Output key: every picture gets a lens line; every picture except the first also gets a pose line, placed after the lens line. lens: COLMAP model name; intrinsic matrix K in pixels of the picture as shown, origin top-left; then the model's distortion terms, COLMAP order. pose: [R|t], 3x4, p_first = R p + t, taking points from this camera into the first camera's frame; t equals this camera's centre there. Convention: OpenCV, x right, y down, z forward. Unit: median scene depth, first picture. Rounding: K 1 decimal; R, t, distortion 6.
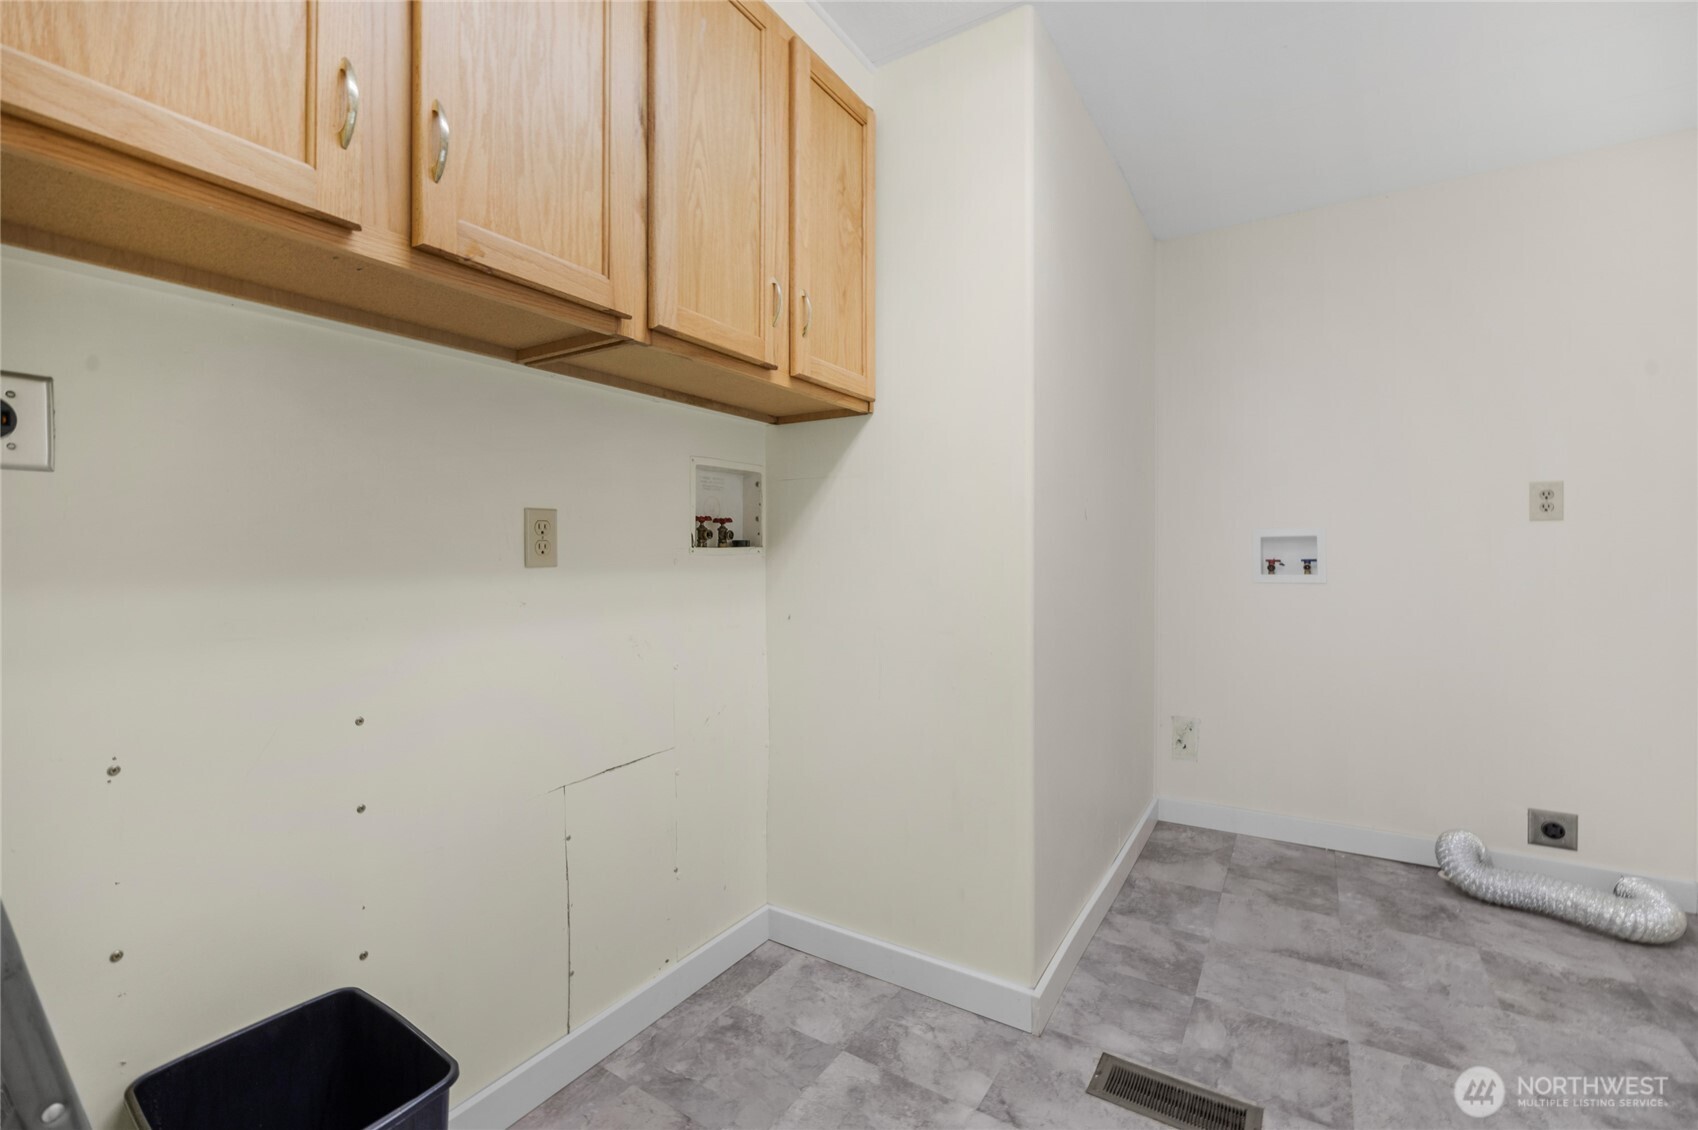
lens RADIAL K [[744.1, 0, 837.9], [0, 744.1, 563.1], [0, 0, 1]] dist [-0.011406, 0.000441]
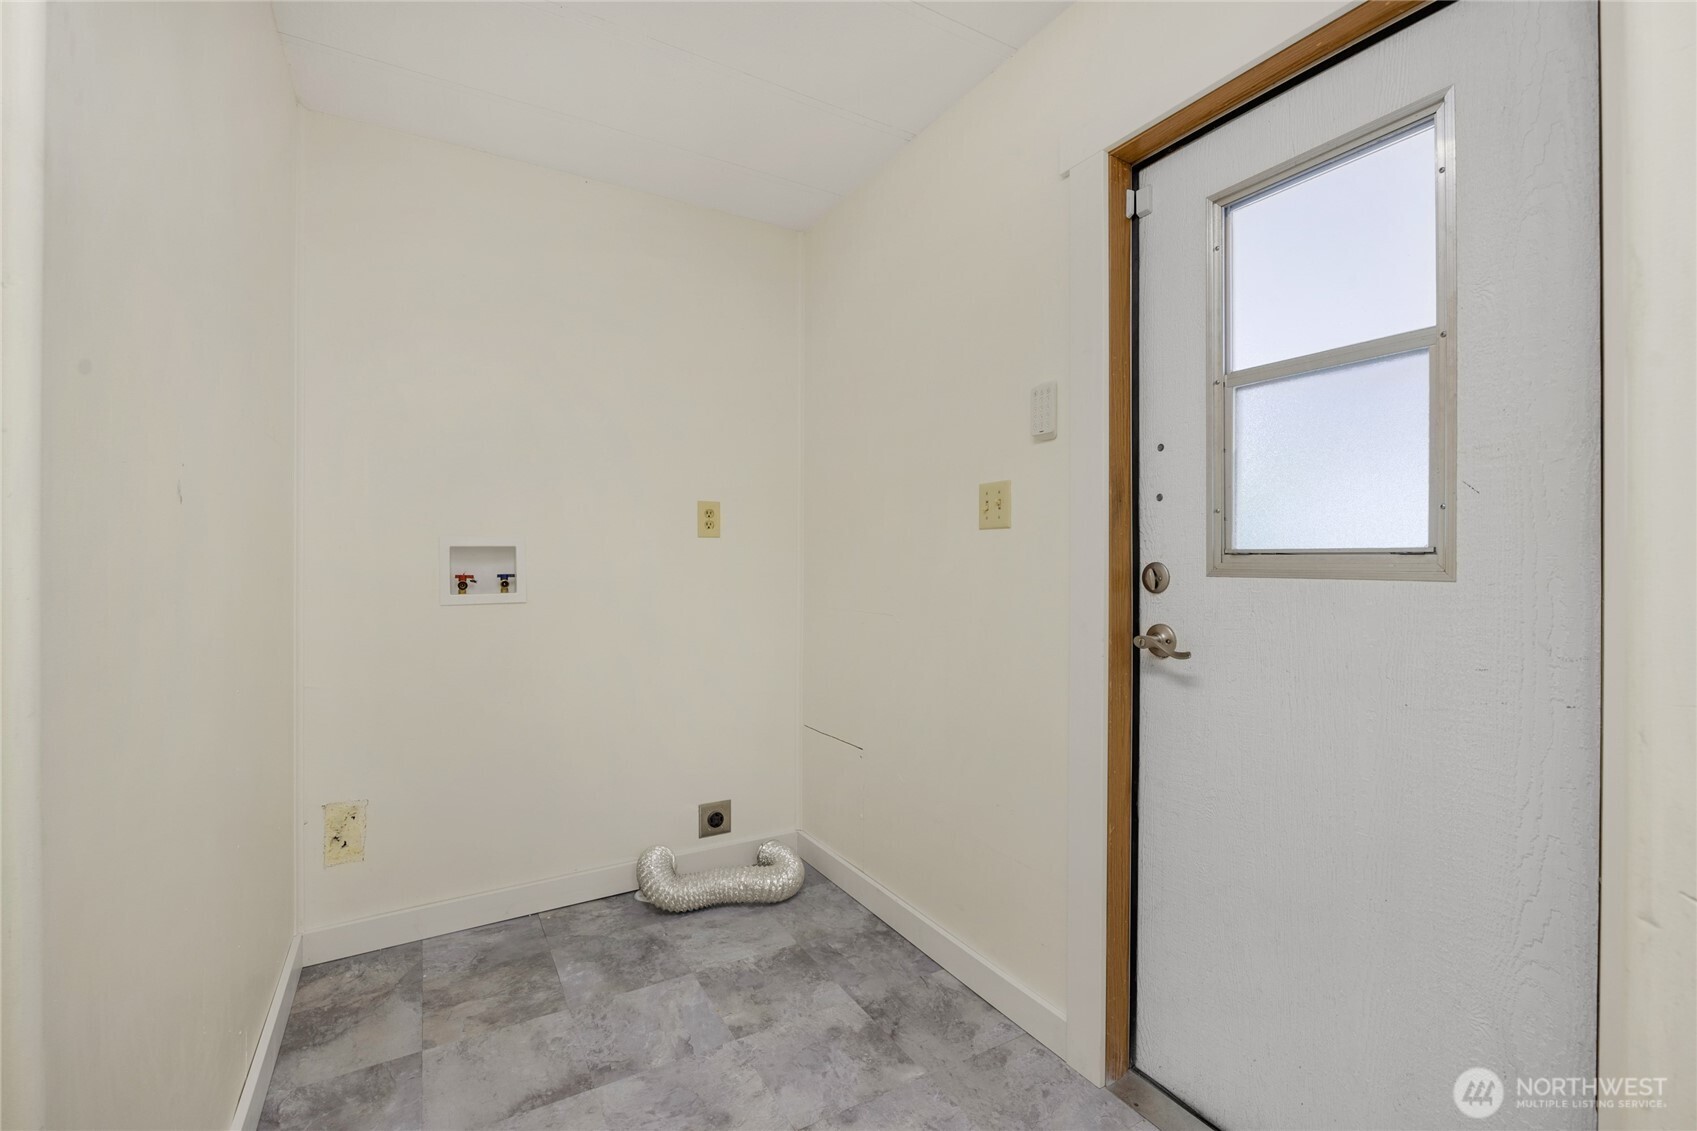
lens RADIAL K [[743.7, 0, 861.3], [0, 743.7, 564.0], [0, 0, 1]] dist [-0.011406, 0.000441]
pose [[0.450583, 0.004923, 0.892721, 0.081868], [0.012036, 0.999860, -0.011589, -0.002603], [-0.892653, 0.015967, 0.450461, 0.310522]]
